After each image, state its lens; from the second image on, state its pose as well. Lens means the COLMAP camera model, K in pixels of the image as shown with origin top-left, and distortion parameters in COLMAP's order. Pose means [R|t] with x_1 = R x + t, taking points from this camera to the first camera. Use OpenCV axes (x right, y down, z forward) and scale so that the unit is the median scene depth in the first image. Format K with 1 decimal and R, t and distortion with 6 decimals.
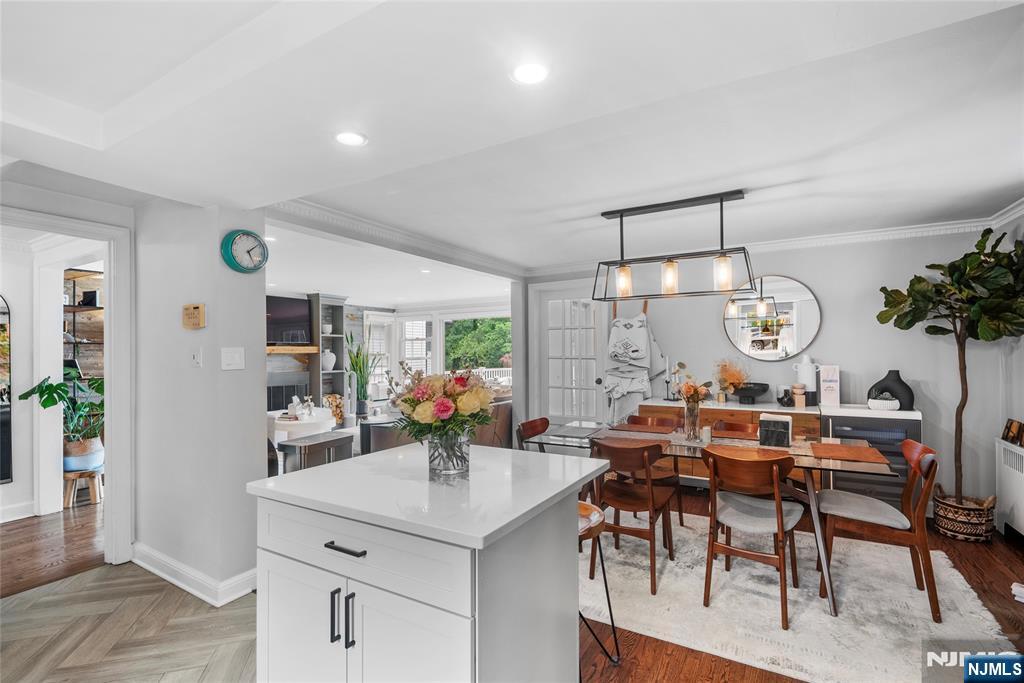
lens RADIAL K [[475.8, 0, 515.7], [0, 475.8, 340.5], [0, 0, 1]] dist [-0.000493, 0.000628]
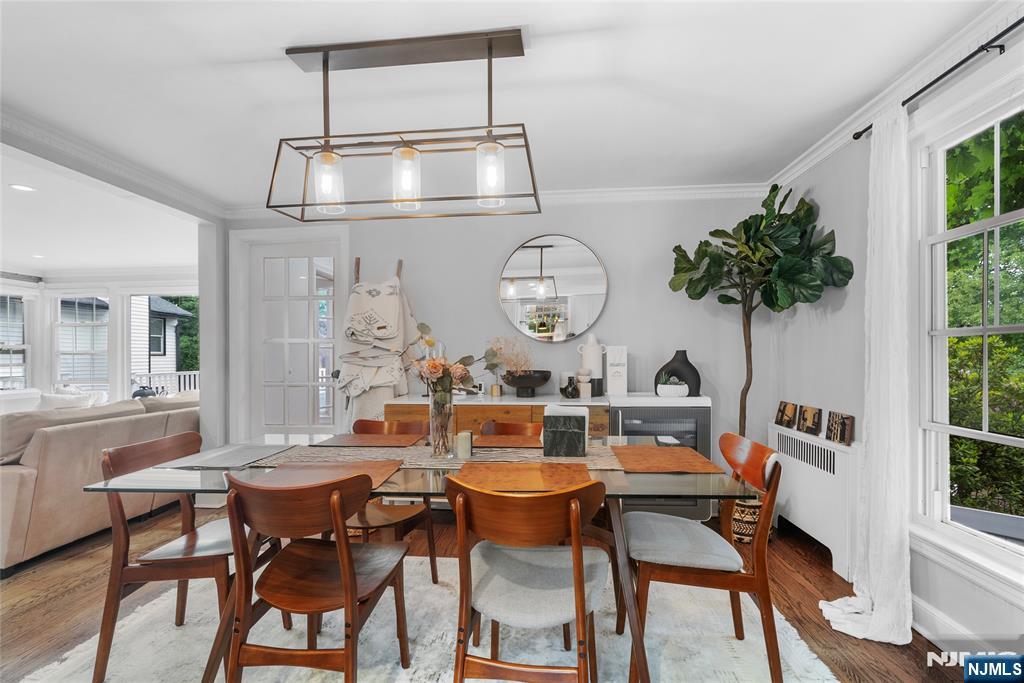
lens RADIAL K [[473.9, 0, 509.1], [0, 473.9, 348.5], [0, 0, 1]] dist [-0.004806, -0.000117]
pose [[0.914303, 0.006927, 0.404972, 0.184304], [-0.008244, 0.999965, 0.001507, 0.065852], [-0.404947, -0.004717, 0.914328, 0.379264]]
